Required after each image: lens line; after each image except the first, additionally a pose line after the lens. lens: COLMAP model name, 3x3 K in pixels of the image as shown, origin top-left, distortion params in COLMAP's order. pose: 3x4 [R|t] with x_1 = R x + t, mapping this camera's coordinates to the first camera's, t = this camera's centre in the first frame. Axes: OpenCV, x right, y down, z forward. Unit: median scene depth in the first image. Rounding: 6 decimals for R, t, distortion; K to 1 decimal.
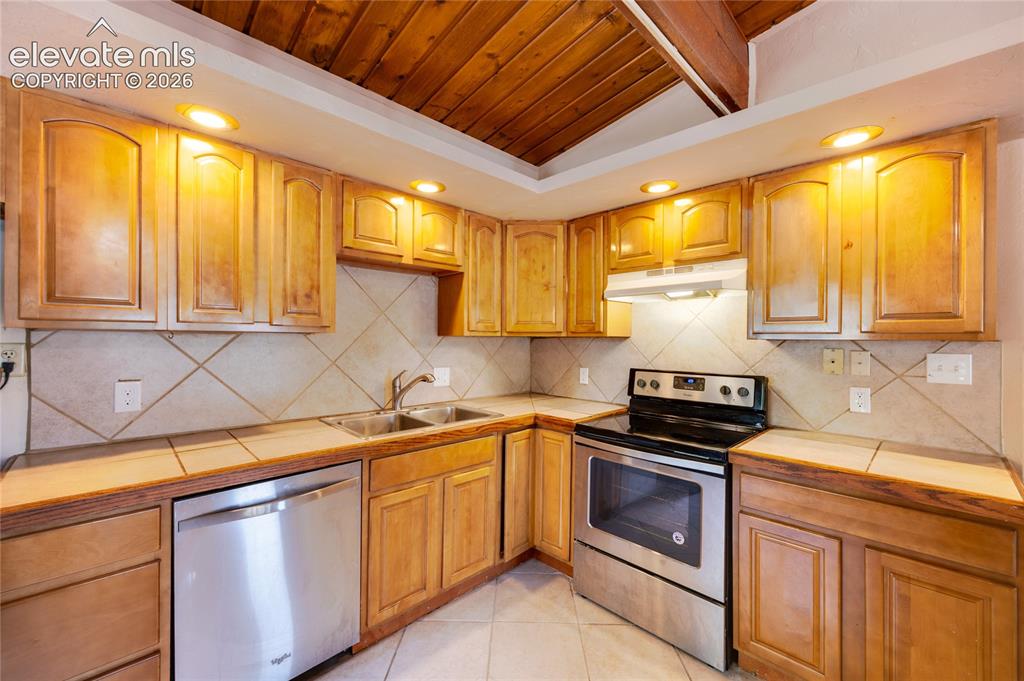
lens RADIAL K [[409.3, 0, 513.5], [0, 409.3, 340.3], [0, 0, 1]] dist [-0.000585, 0.000003]
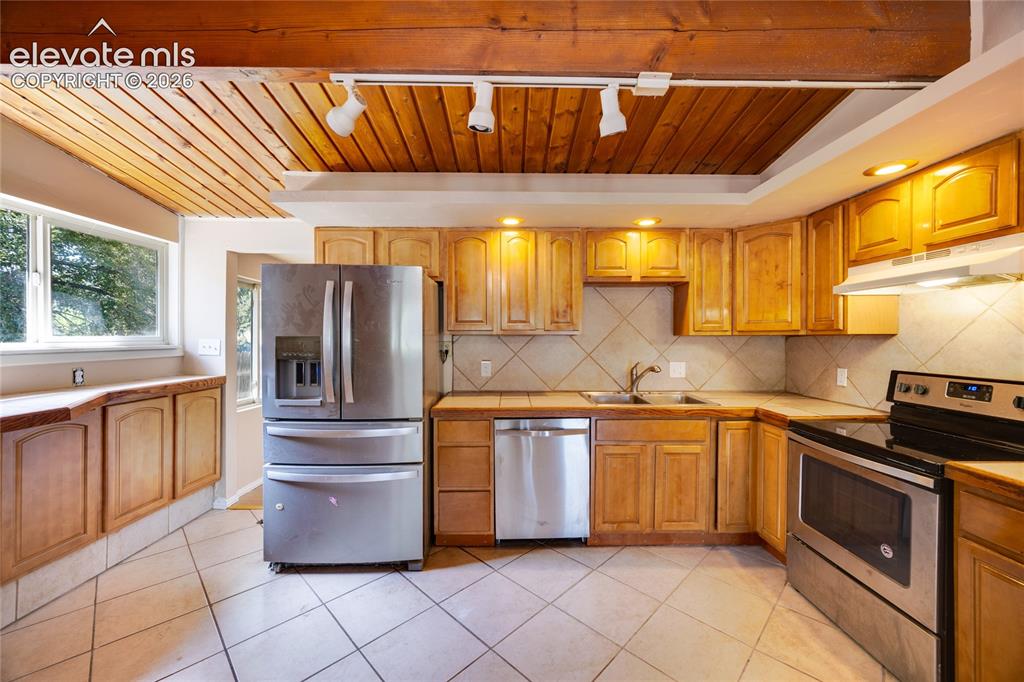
lens RADIAL K [[389.4, 0, 513.6], [0, 389.4, 341.8], [0, 0, 1]] dist [-0.001302, 0.000006]
pose [[0.717957, 0.000049, -0.696088, 0.331932], [0.004116, 0.999982, 0.004316, 0.000944], [0.696076, -0.005964, 0.717944, -0.180217]]
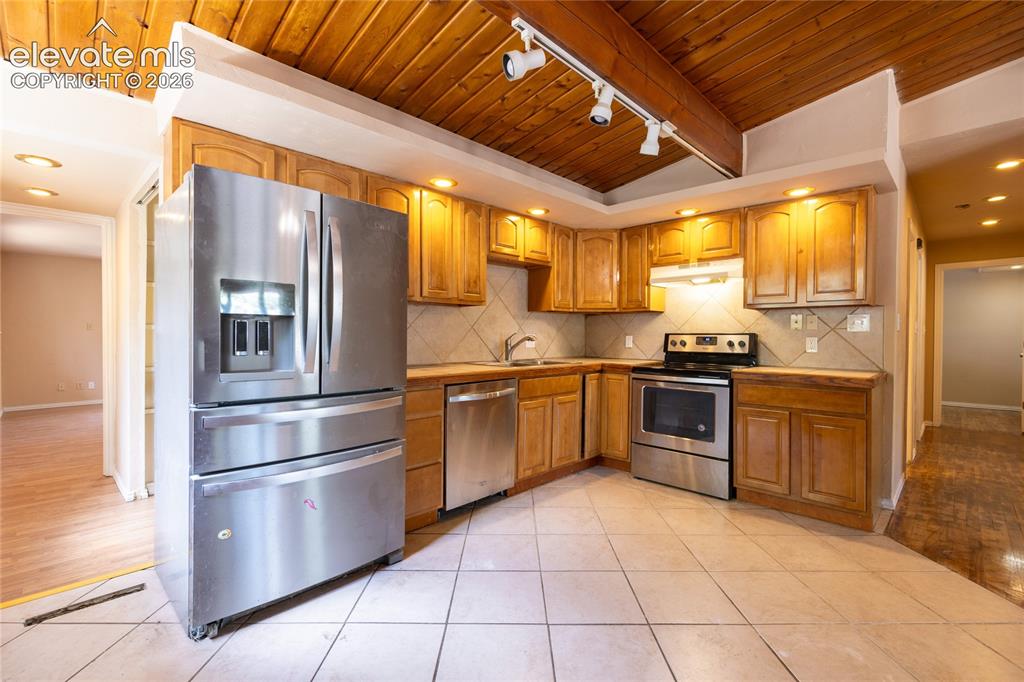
lens RADIAL K [[447.5, 0, 512.0], [0, 447.5, 341.0], [0, 0, 1]] dist [-0.002572, -0.000112]
pose [[0.999954, -0.004284, 0.008624, -0.307246], [0.004184, 0.999924, 0.011564, 0.087872], [-0.008673, -0.011527, 0.999896, -0.650771]]
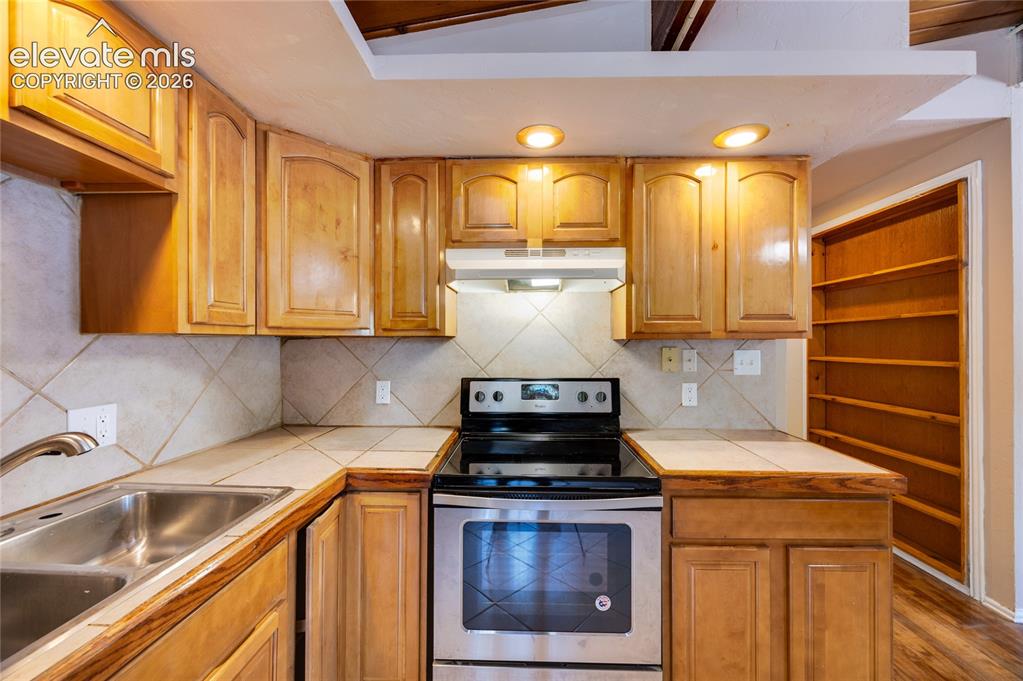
lens RADIAL K [[389.0, 0, 513.1], [0, 389.0, 341.3], [0, 0, 1]] dist [-0.001302, 0.000006]
pose [[0.724452, -0.006537, 0.689294, -0.166707], [0.007244, 0.999972, 0.001871, -0.000162], [-0.689287, 0.003638, 0.724479, 0.481284]]
